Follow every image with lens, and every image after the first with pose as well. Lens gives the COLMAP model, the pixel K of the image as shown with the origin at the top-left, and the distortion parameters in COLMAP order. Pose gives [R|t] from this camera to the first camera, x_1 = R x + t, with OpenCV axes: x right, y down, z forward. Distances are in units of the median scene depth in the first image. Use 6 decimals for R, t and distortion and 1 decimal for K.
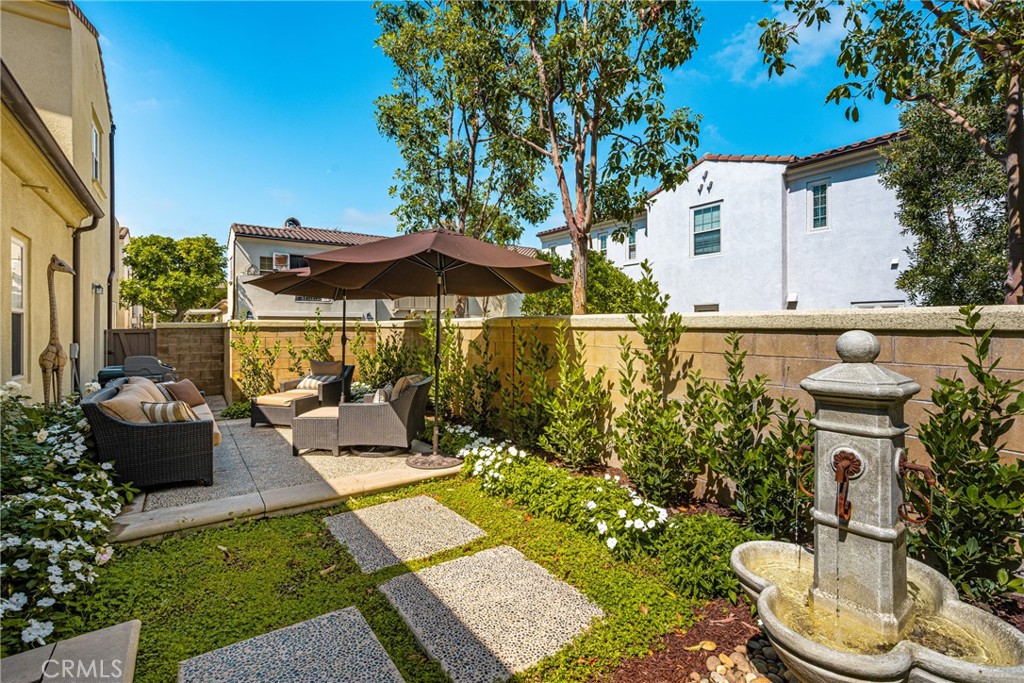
lens RADIAL K [[460.4, 0, 524.3], [0, 460.4, 327.9], [0, 0, 1]] dist [0.000077, -0.000980]
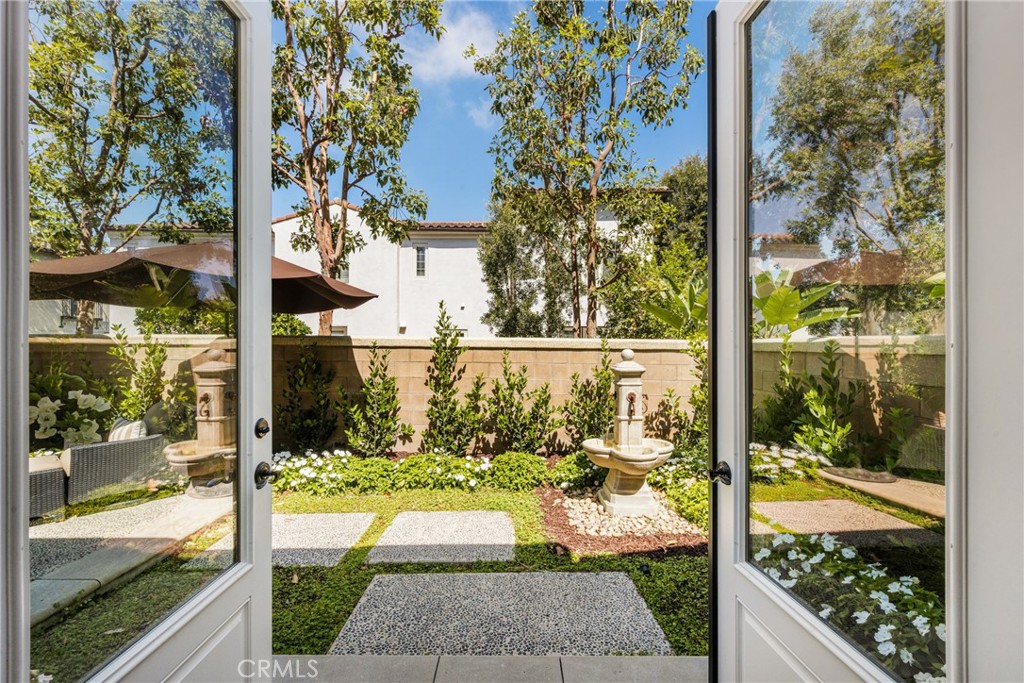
lens RADIAL K [[411.2, 0, 513.1], [0, 411.2, 345.3], [0, 0, 1]] dist [0.000732, -0.000134]
pose [[0.588085, 0.003447, 0.808792, -0.454202], [-0.003059, 0.999993, -0.002038, -0.002721], [-0.808793, -0.001275, 0.588092, 0.026879]]
